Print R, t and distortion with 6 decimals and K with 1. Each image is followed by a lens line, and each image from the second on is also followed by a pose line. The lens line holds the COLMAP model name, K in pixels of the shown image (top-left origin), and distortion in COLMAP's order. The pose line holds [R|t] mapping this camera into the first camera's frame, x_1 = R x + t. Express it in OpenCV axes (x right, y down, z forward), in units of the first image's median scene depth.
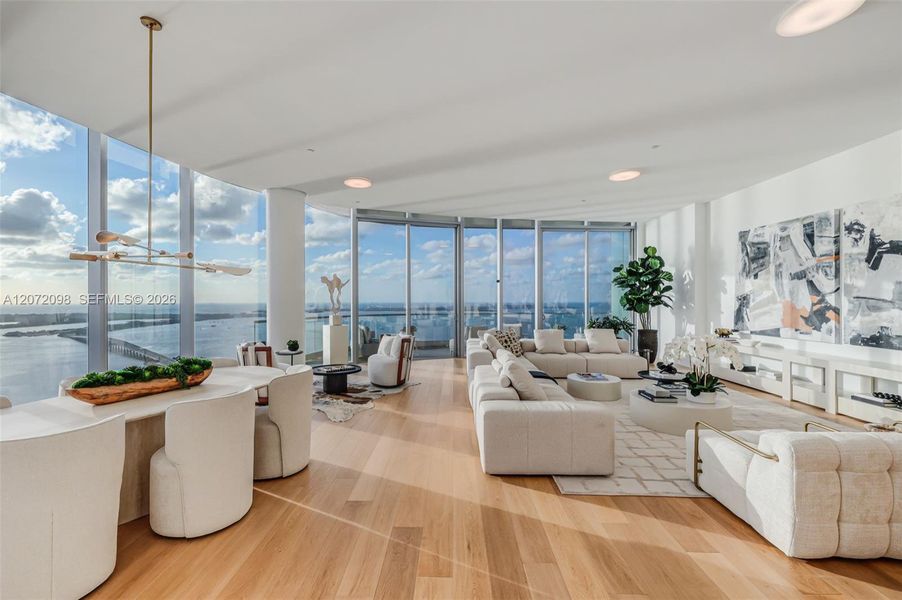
lens RADIAL K [[372.8, 0, 451.0], [0, 372.8, 300.0], [0, 0, 1]] dist [0.001379, 0.000191]
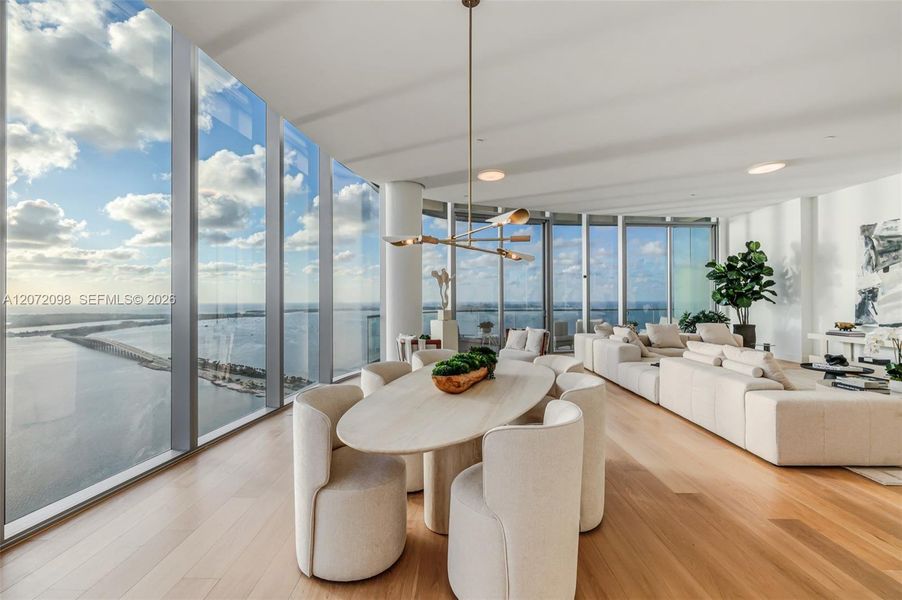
lens RADIAL K [[368.4, 0, 451.0], [0, 368.4, 300.0], [0, 0, 1]] dist [-0.001753, -0.000129]
pose [[0.999986, -0.001415, 0.005193, -0.325535], [0.001408, 0.999998, 0.001388, 0.013749], [-0.005195, -0.001381, 0.999986, 0.019781]]
